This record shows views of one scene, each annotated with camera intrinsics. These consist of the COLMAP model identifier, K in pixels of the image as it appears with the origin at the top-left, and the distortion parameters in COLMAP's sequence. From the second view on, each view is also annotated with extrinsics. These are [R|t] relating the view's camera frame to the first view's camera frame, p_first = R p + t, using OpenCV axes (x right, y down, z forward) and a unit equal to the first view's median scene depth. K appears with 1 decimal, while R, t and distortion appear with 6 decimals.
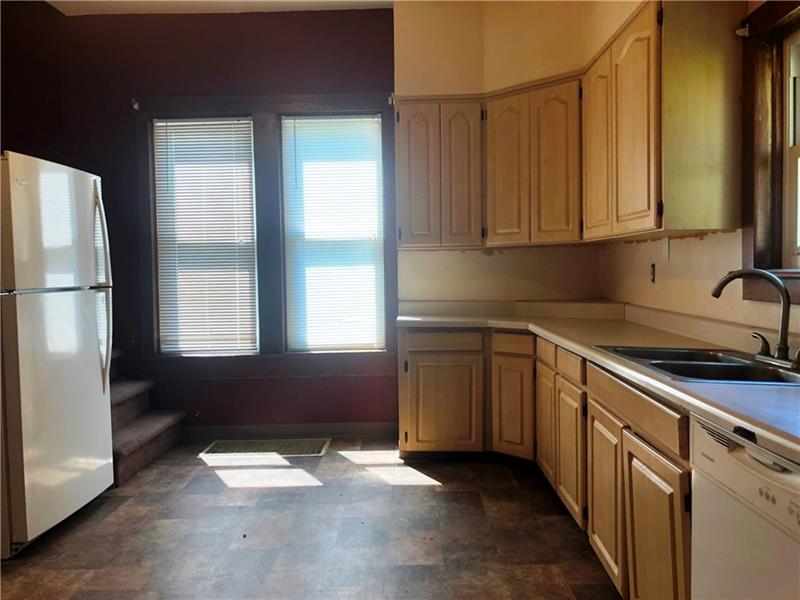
lens RADIAL K [[667.1, 0, 399.1], [0, 667.1, 298.2], [0, 0, 1]] dist [0.030183, -0.023327]
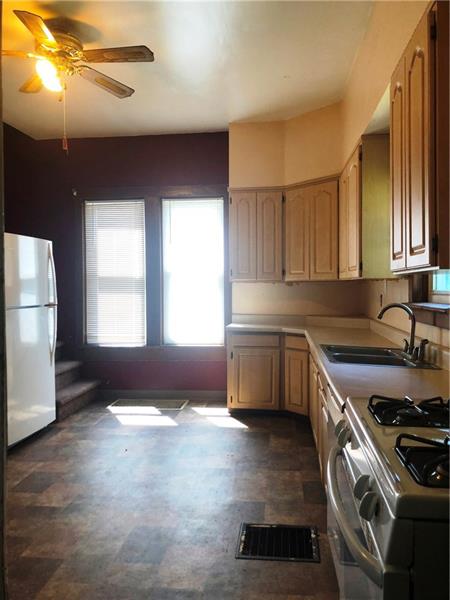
lens RADIAL K [[500.3, 0, 223.8], [0, 500.3, 297.3], [0, 0, 1]] dist [0.030183, -0.023327]
pose [[0.994909, 0.011025, -0.100174, 0.113839], [-0.012864, 0.999760, -0.017735, -0.017305], [0.099955, 0.018934, 0.994812, -0.216034]]
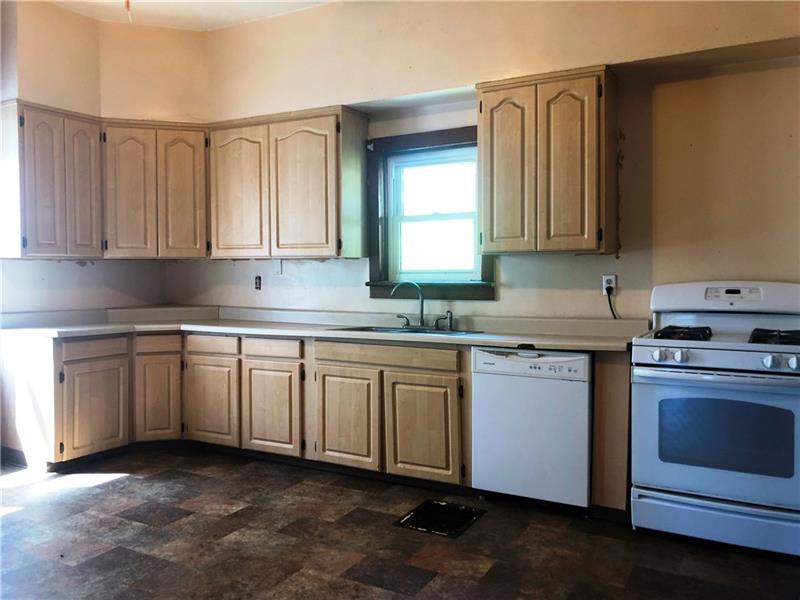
lens RADIAL K [[667.1, 0, 402.8], [0, 667.1, 292.8], [0, 0, 1]] dist [0.030183, -0.023327]
pose [[0.458826, -0.016754, 0.888368, -0.664600], [0.033614, 0.999434, 0.001488, -0.007742], [-0.887890, 0.029179, 0.459130, 0.081483]]
